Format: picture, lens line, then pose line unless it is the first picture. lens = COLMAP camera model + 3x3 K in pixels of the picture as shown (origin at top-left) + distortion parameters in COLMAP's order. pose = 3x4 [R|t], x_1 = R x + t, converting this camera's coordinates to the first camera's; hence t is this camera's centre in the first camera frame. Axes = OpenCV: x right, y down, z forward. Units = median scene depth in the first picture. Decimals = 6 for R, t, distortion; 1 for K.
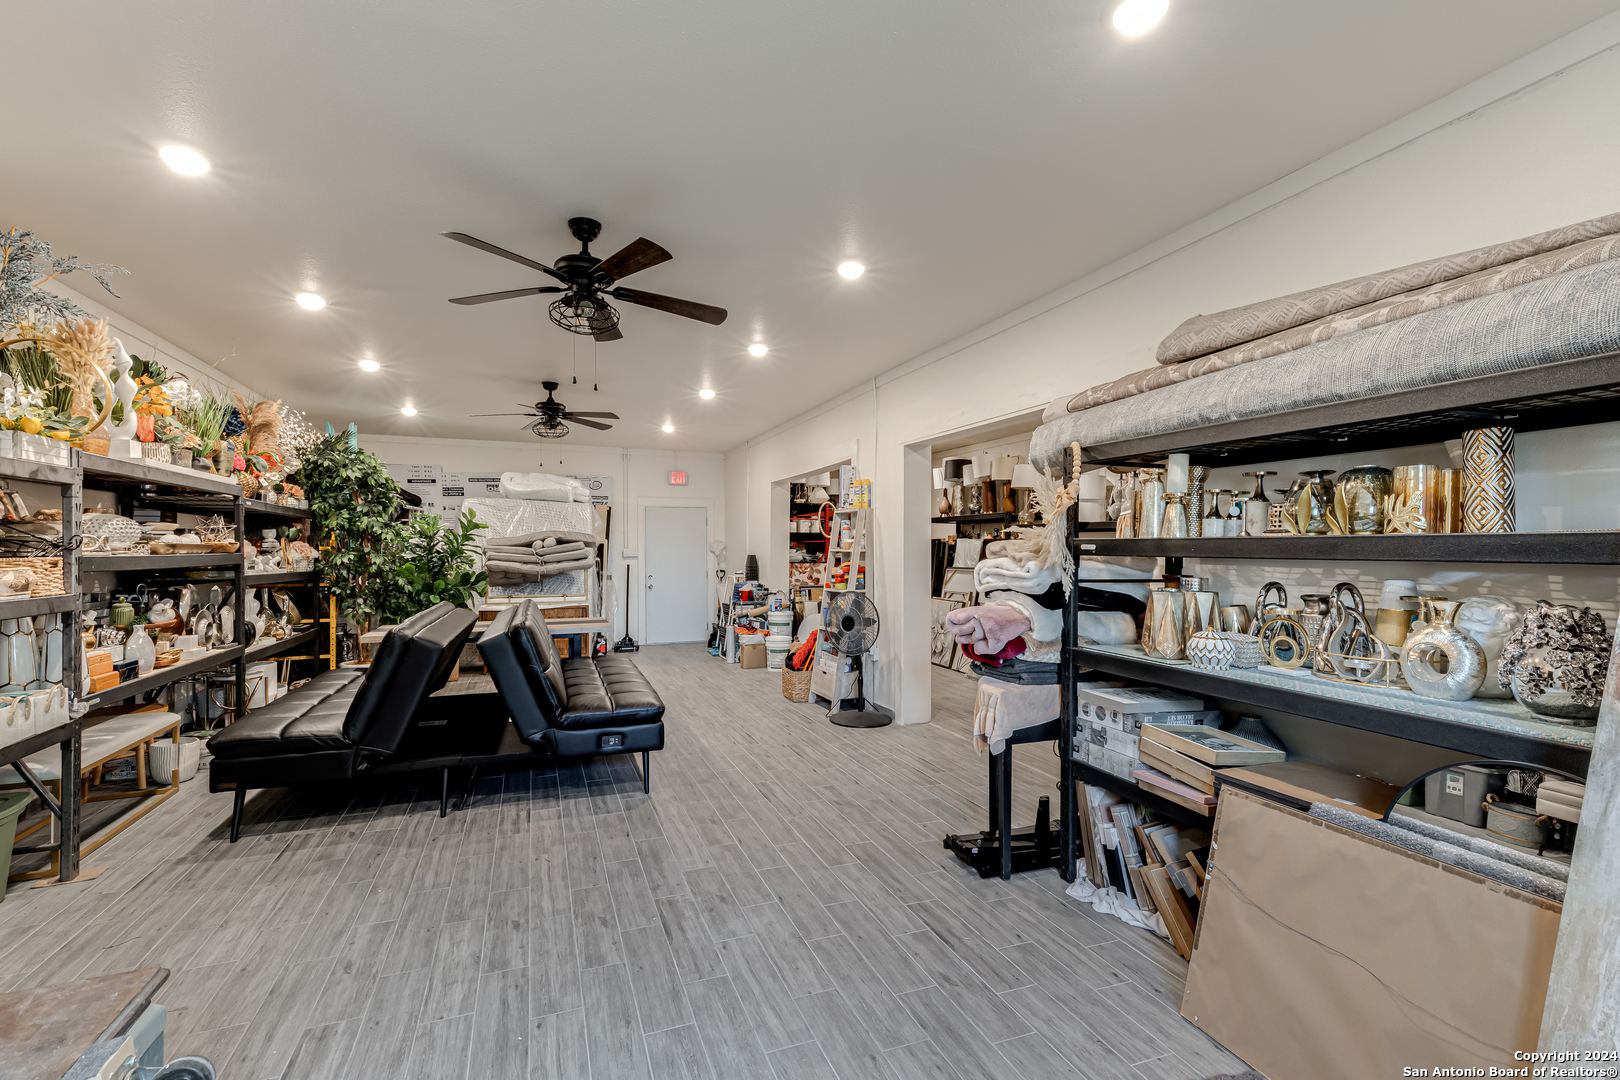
lens RADIAL K [[734.7, 0, 803.8], [0, 734.7, 548.9], [0, 0, 1]] dist [0.027273, -0.000151]
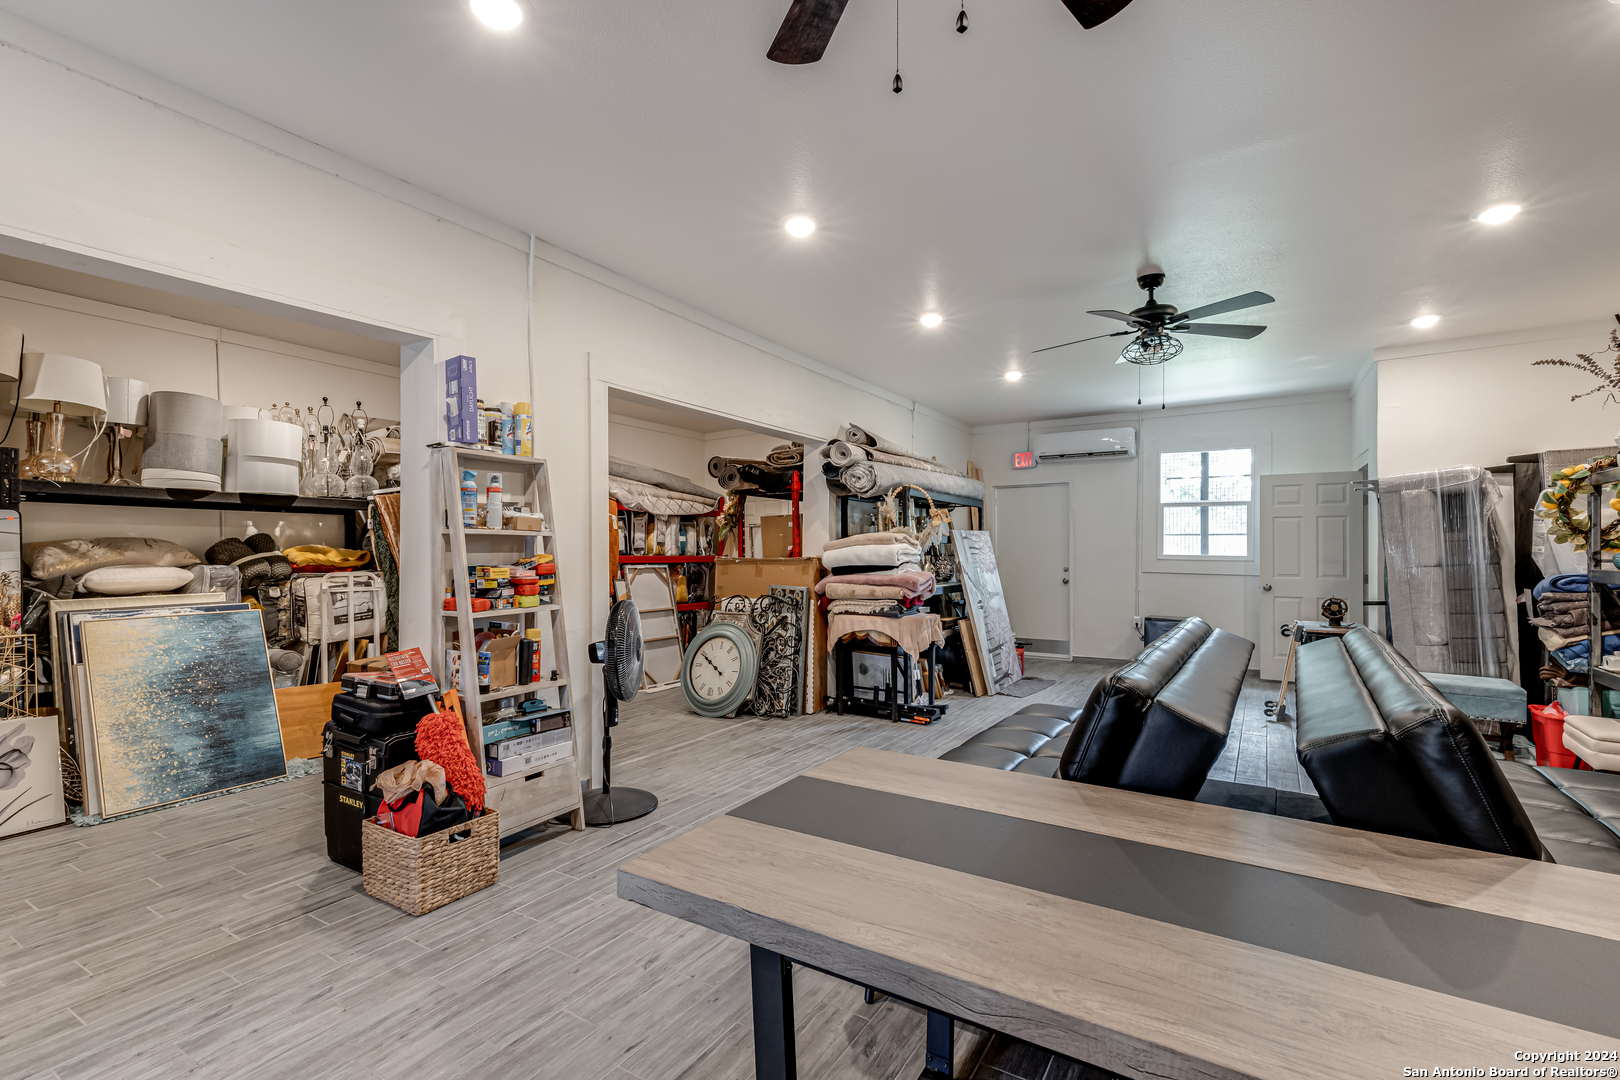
lens RADIAL K [[742.9, 0, 790.9], [0, 742.9, 545.9], [0, 0, 1]] dist [0.027955, -0.000270]
pose [[-0.602573, 0.001598, 0.798062, -0.648701], [-0.001041, 0.999996, -0.002788, 0.015661], [-0.798063, -0.002511, -0.602569, 1.557772]]
